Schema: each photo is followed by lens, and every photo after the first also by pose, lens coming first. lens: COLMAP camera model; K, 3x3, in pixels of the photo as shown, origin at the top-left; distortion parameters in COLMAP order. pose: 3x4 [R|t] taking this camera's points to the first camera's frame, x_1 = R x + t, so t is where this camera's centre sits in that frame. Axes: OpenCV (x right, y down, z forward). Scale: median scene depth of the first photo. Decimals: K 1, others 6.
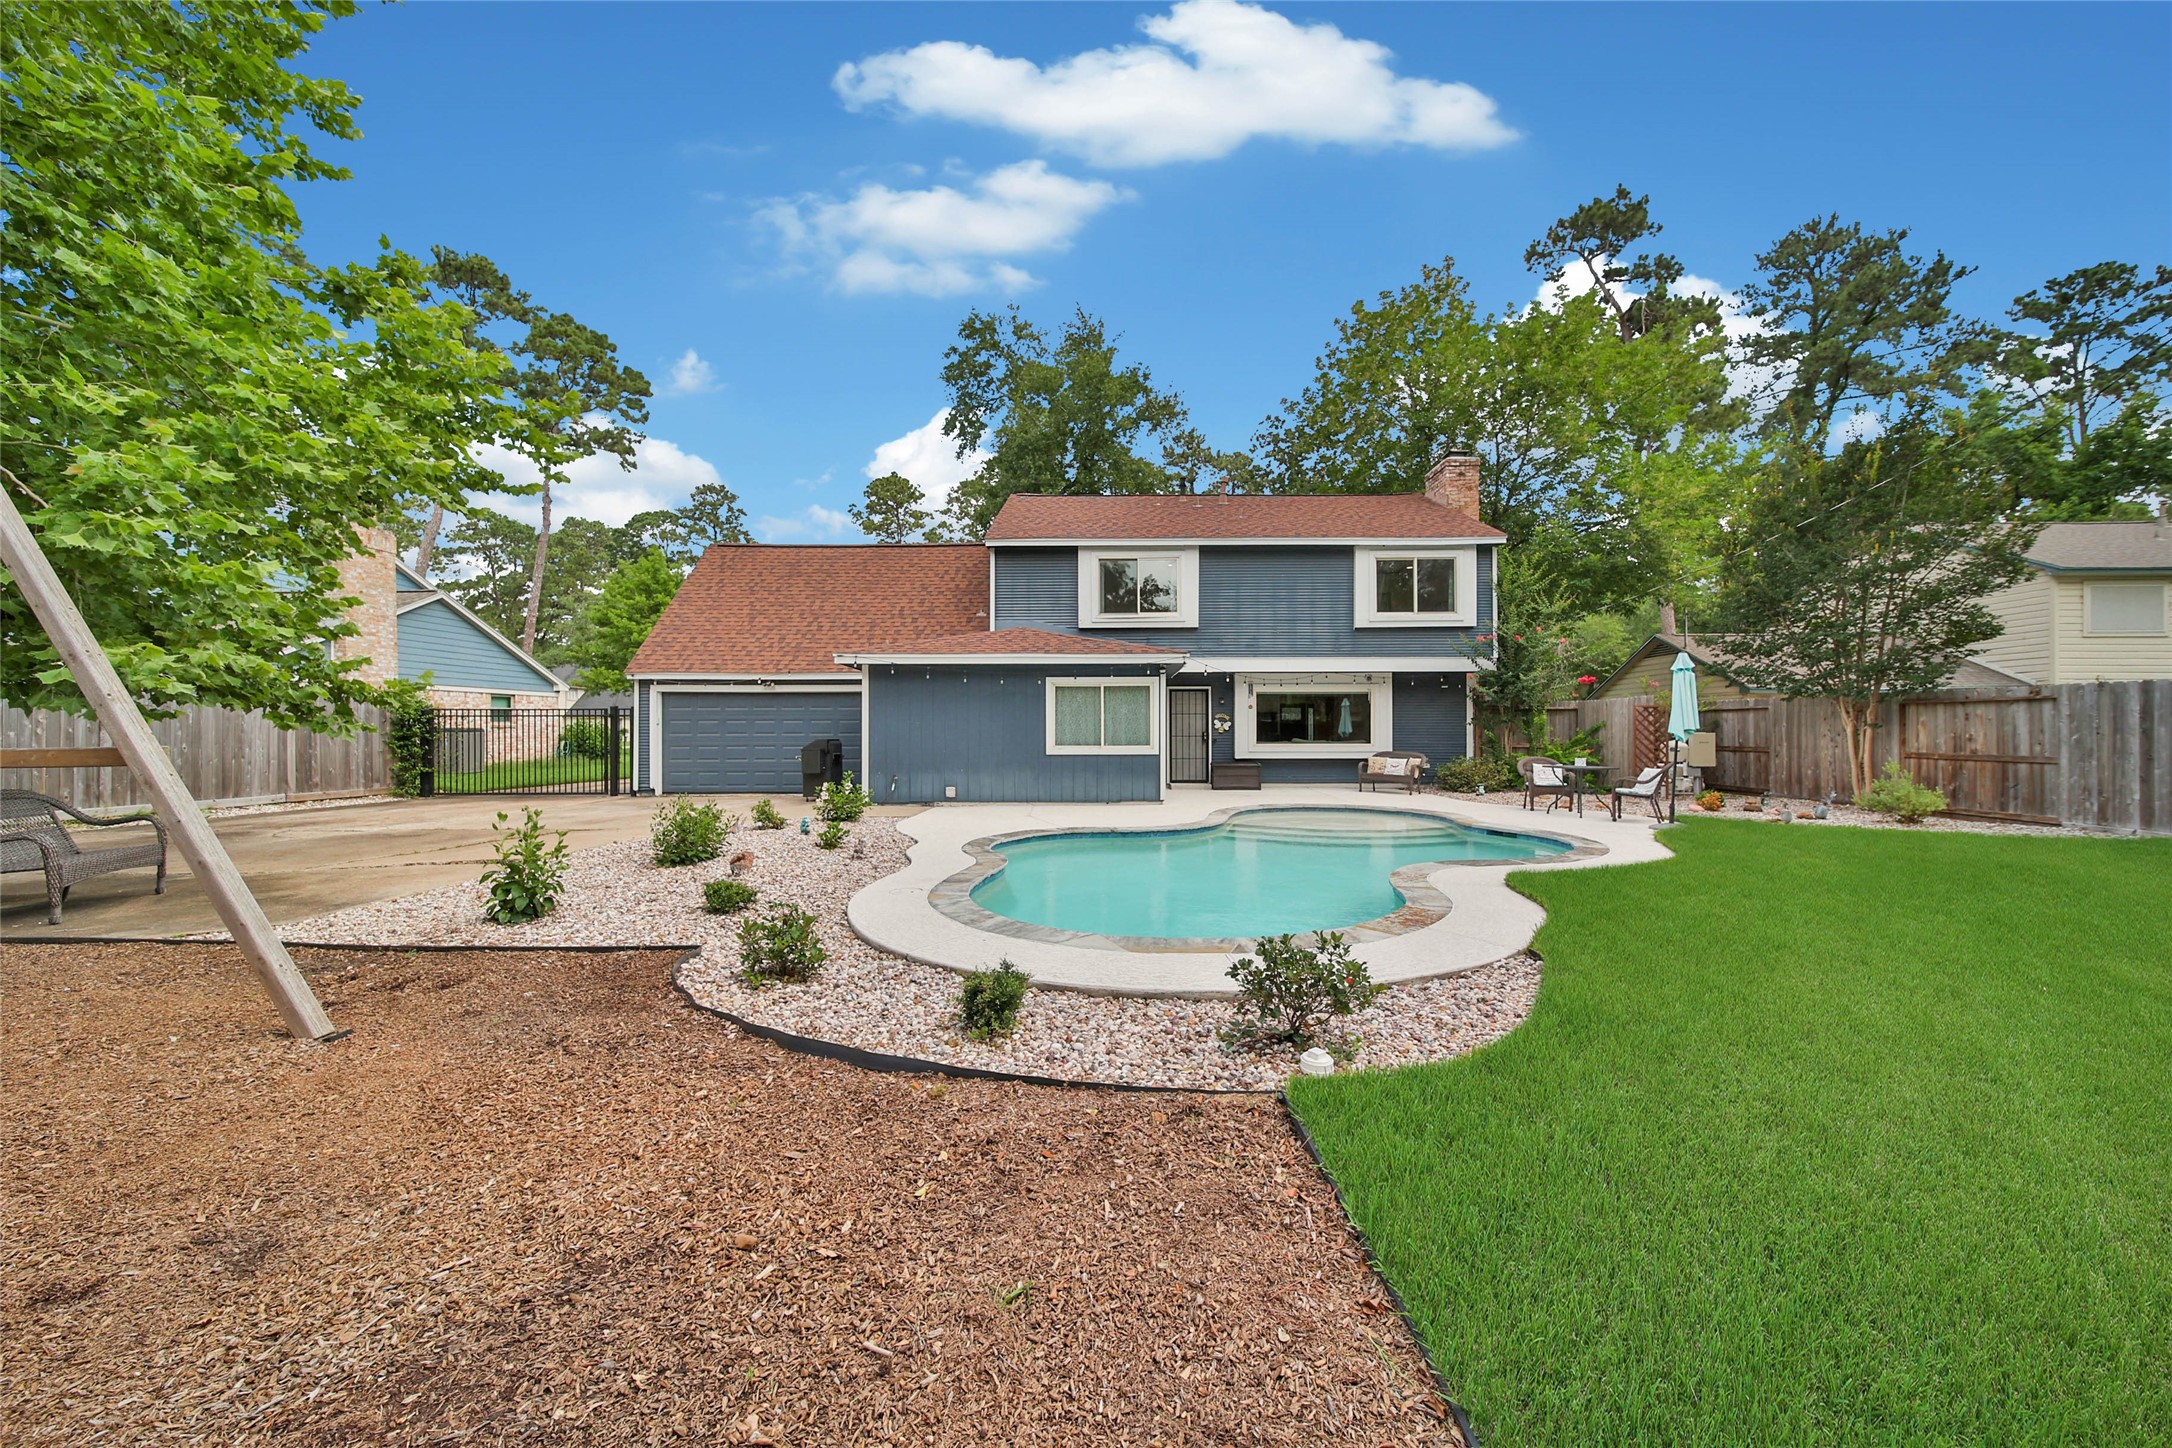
lens RADIAL K [[779.3, 0, 1086.0], [0, 779.3, 724.0], [0, 0, 1]] dist [0.001897, 0.000112]
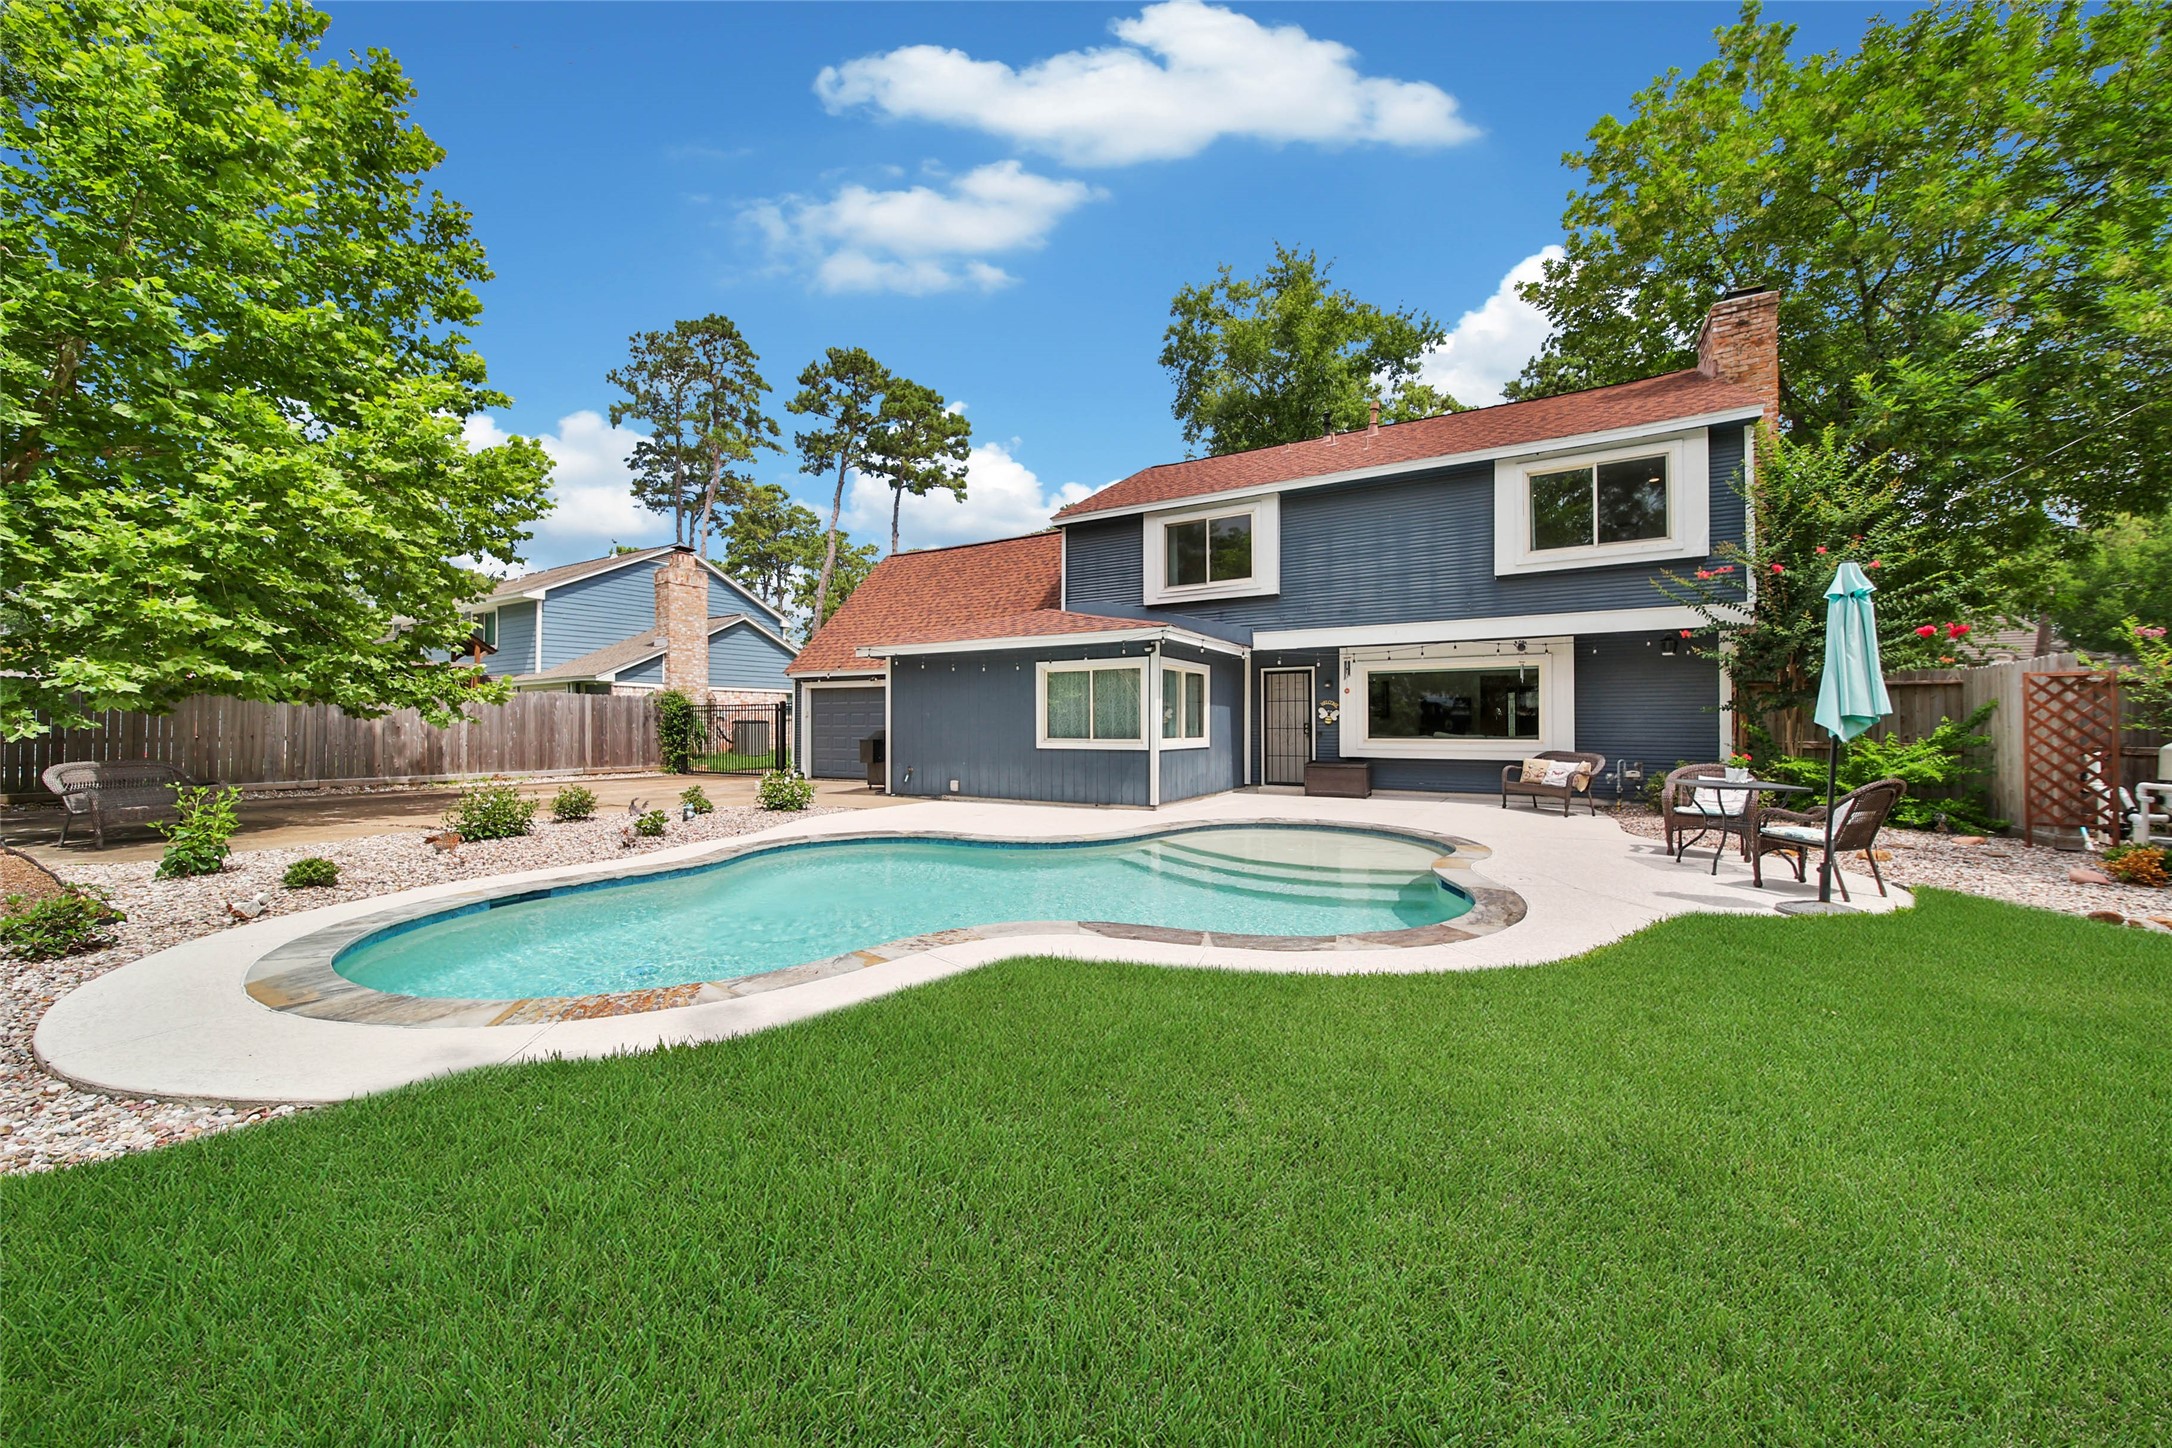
lens RADIAL K [[765.0, 0, 1095.3], [0, 765.0, 716.3], [0, 0, 1]] dist [0.000222, -0.000032]
pose [[0.874636, -0.005106, -0.484754, 0.360744], [0.005856, 0.999983, 0.000033, 0.002011], [0.484746, -0.002868, 0.874650, 0.209856]]
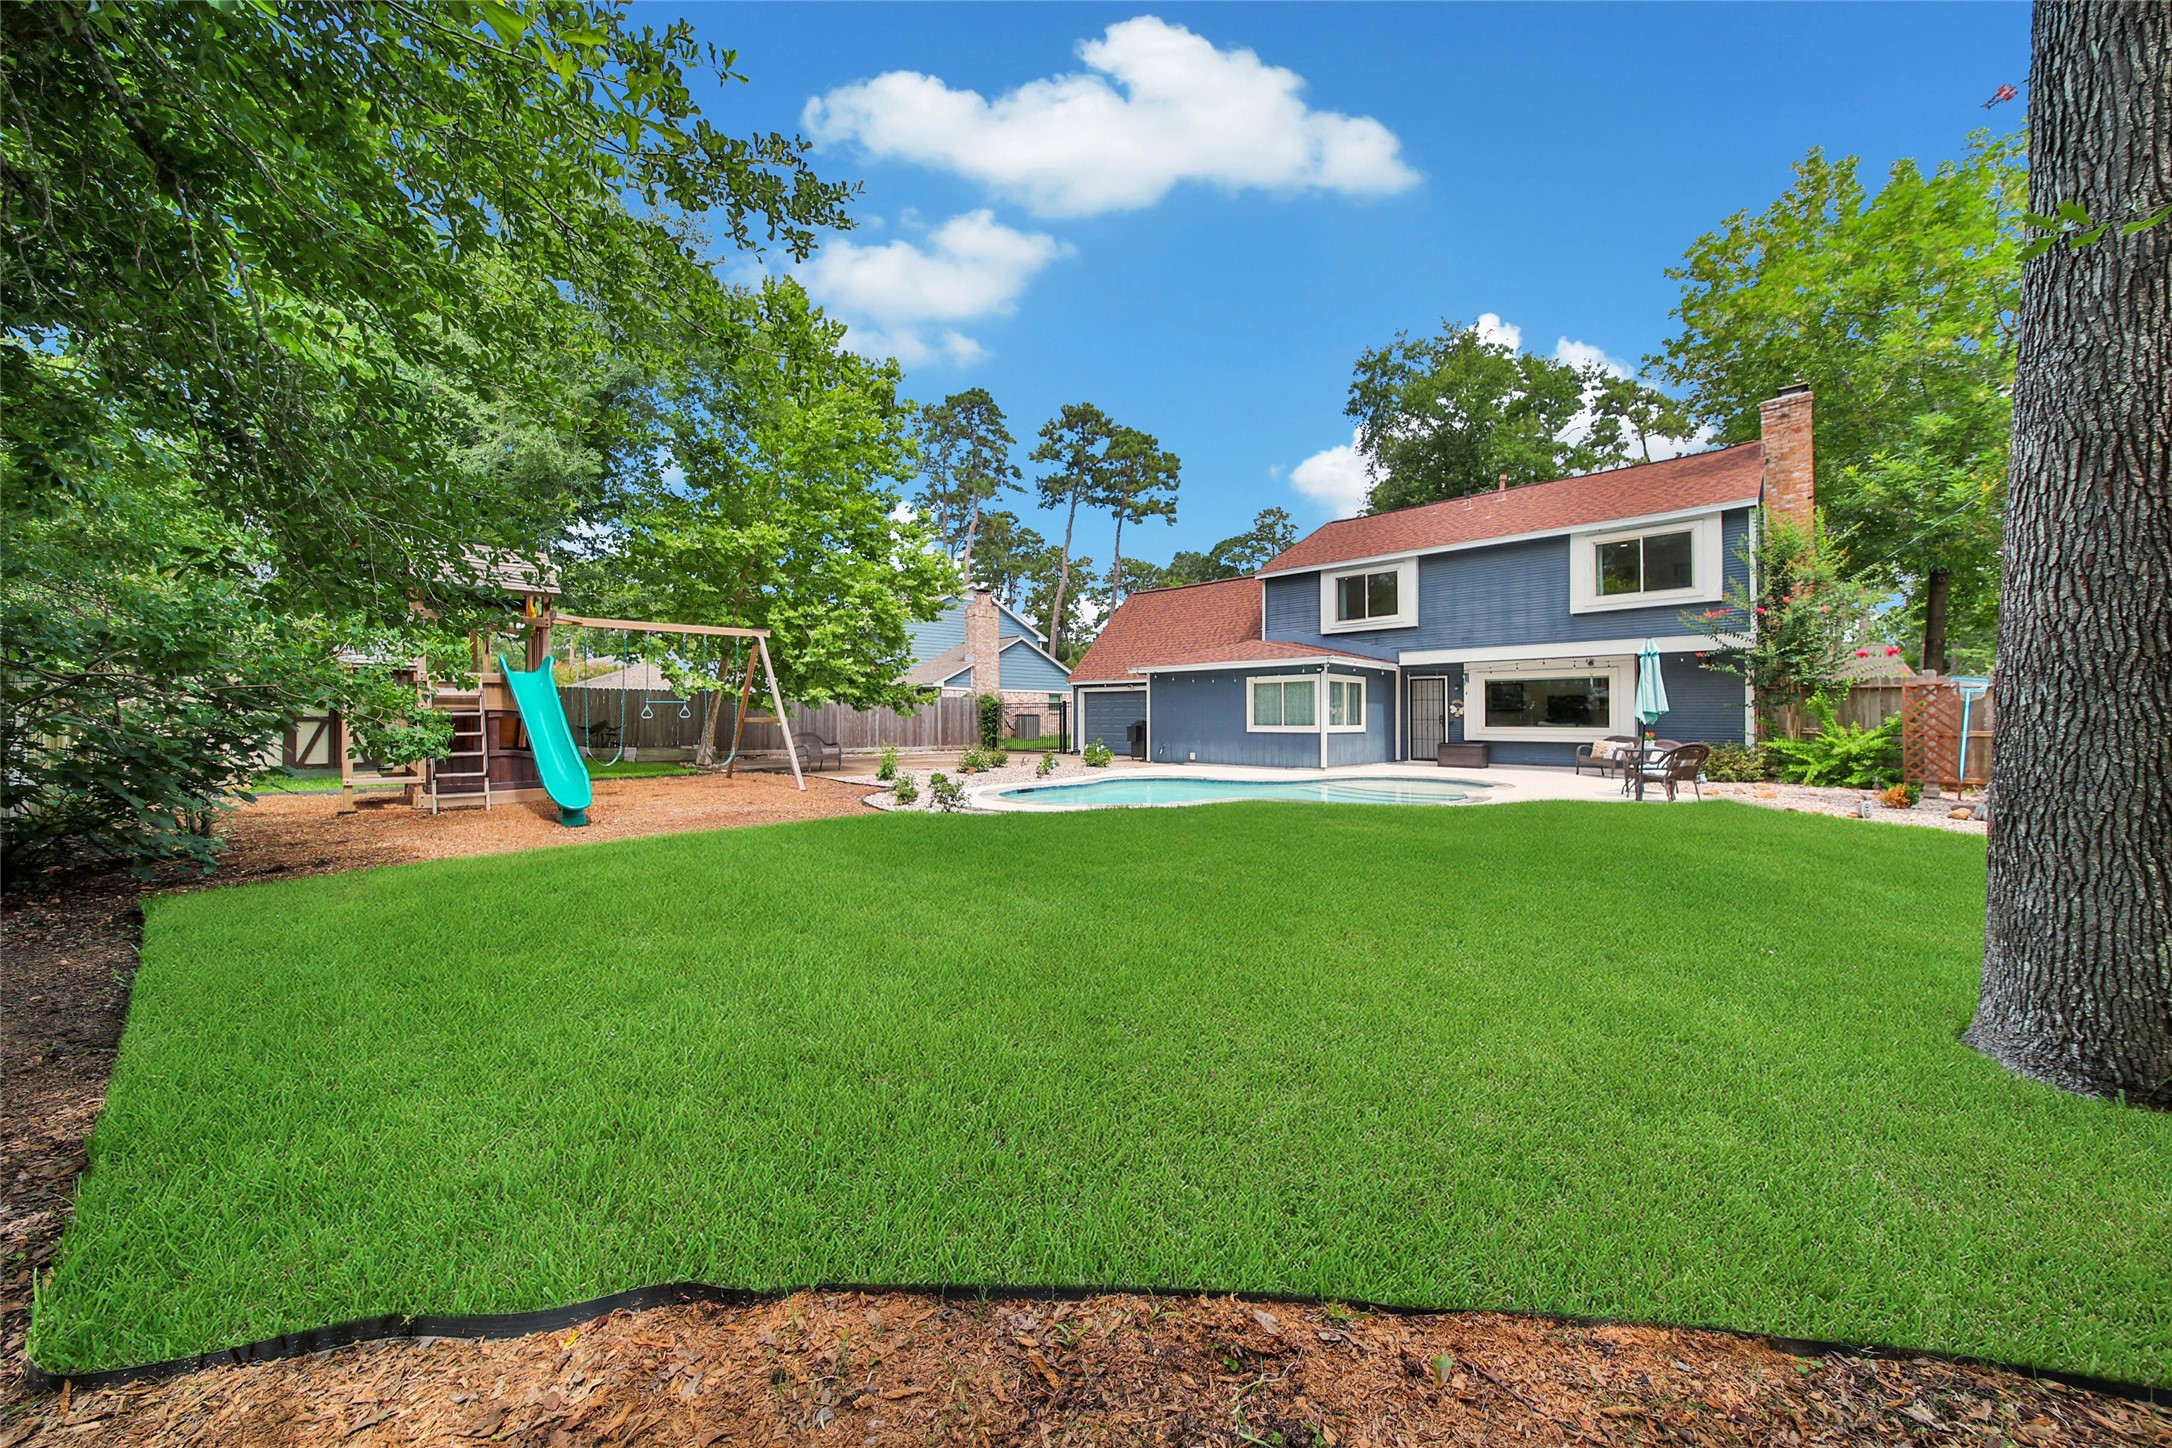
lens RADIAL K [[765.0, 0, 1095.3], [0, 765.0, 716.3], [0, 0, 1]] dist [0.000222, -0.000032]
pose [[0.724821, -0.000886, -0.688936, 0.579770], [0.008394, 0.999936, 0.007545, -0.001593], [0.688886, -0.011252, 0.724783, -0.160813]]
